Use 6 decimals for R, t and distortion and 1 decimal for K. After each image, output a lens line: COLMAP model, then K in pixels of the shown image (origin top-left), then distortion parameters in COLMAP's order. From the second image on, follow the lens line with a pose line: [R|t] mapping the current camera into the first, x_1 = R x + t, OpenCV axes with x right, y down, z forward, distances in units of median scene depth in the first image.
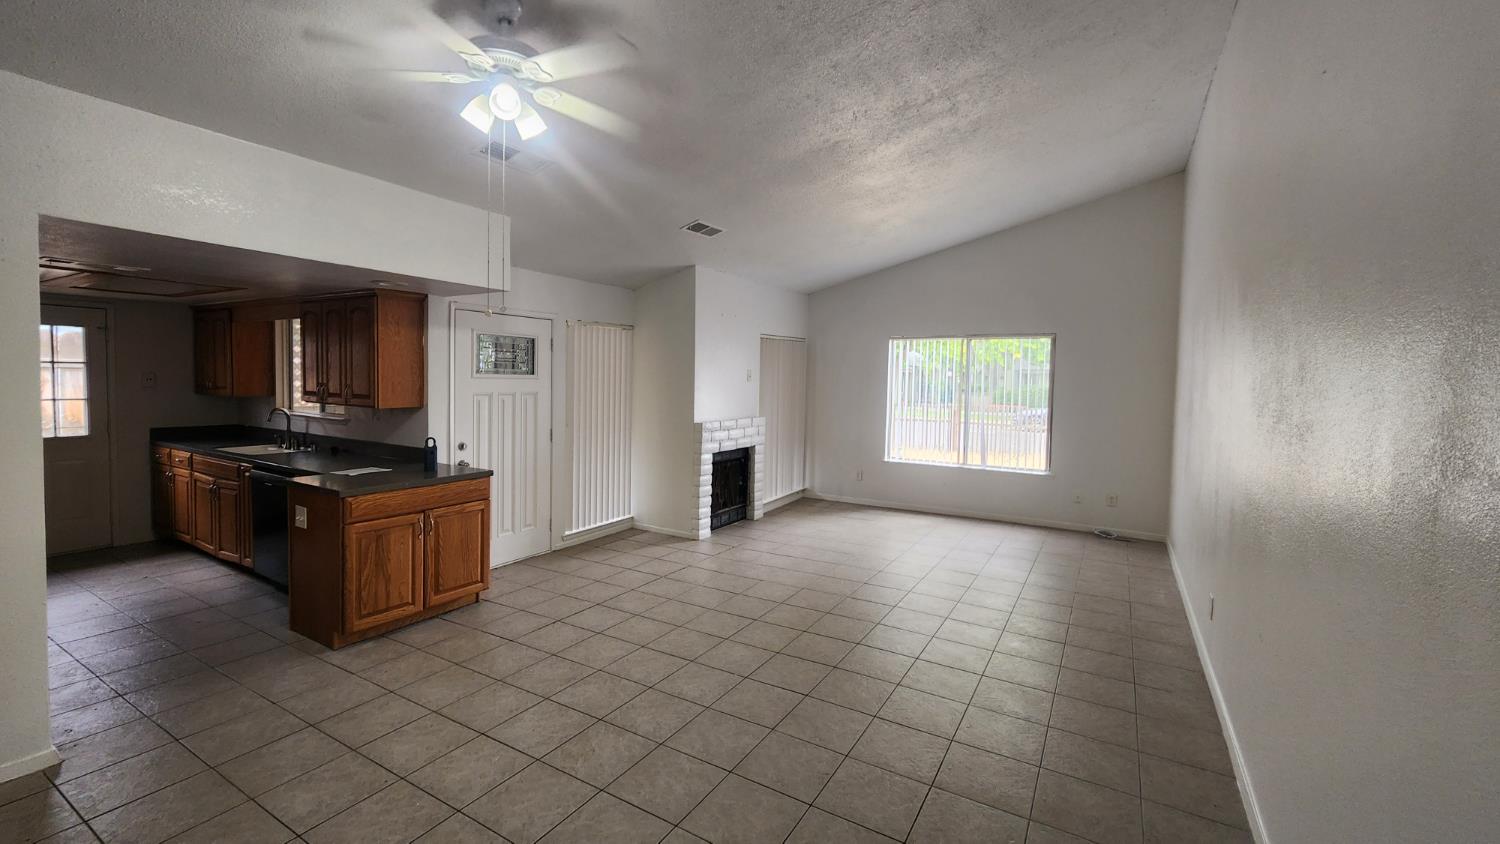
lens RADIAL K [[619.4, 0, 755.3], [0, 619.4, 400.1], [0, 0, 1]] dist [-0.000492, -0.000387]
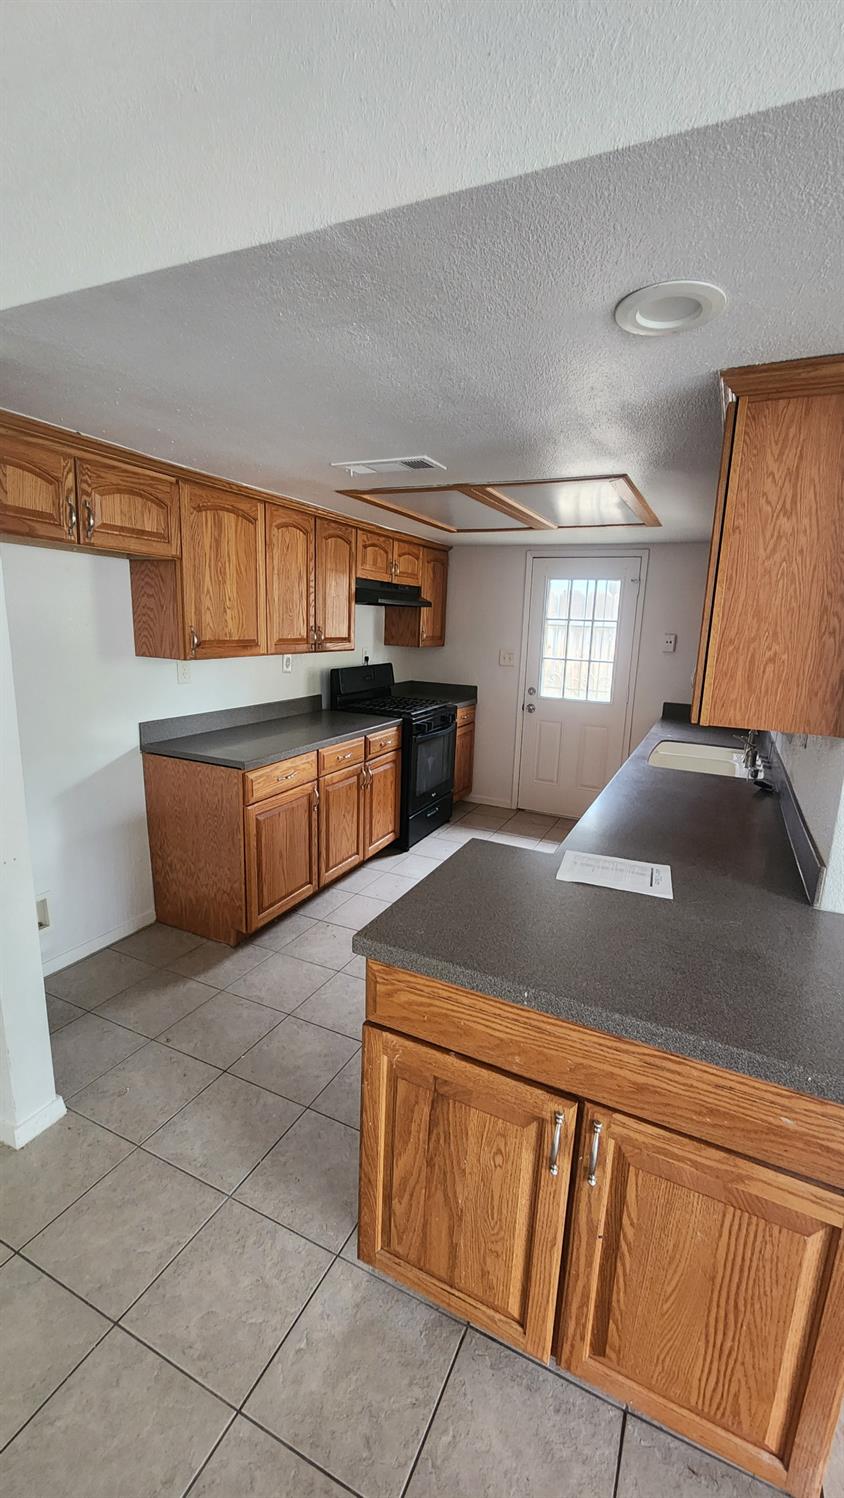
lens RADIAL K [[611.0, 0, 432.3], [0, 611.0, 738.5], [0, 0, 1]] dist [-0.006212, -0.000617]
pose [[0.095686, 0.175244, -0.979864, -0.290142], [-0.073271, 0.982950, 0.168641, -0.030762], [0.992711, 0.055659, 0.106895, 0.888020]]
